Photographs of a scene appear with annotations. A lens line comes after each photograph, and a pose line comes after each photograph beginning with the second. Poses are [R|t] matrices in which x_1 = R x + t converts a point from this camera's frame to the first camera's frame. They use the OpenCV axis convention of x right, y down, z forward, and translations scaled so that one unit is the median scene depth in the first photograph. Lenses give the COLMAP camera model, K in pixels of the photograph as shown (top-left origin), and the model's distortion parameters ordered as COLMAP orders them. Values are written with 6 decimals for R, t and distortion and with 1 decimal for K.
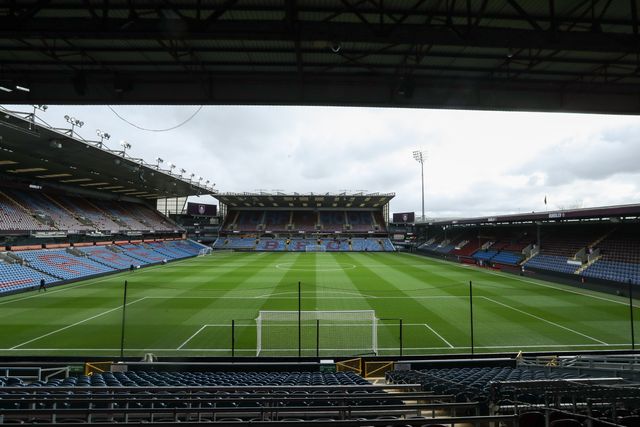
lens RADIAL K [[301.7, 0, 331.6], [0, 301.7, 213.7], [0, 0, 1]] dist [-0.028571, 0.000341]
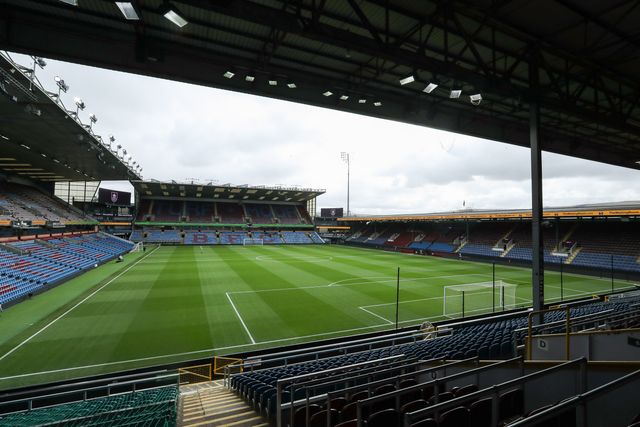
lens RADIAL K [[301.7, 0, 331.6], [0, 301.7, 213.7], [0, 0, 1]] dist [-0.028571, 0.000341]
pose [[0.926802, 0.023586, 0.374809, -0.190720], [-0.031947, 0.999360, 0.016109, -0.000510], [-0.374190, -0.026904, 0.926962, -0.005661]]
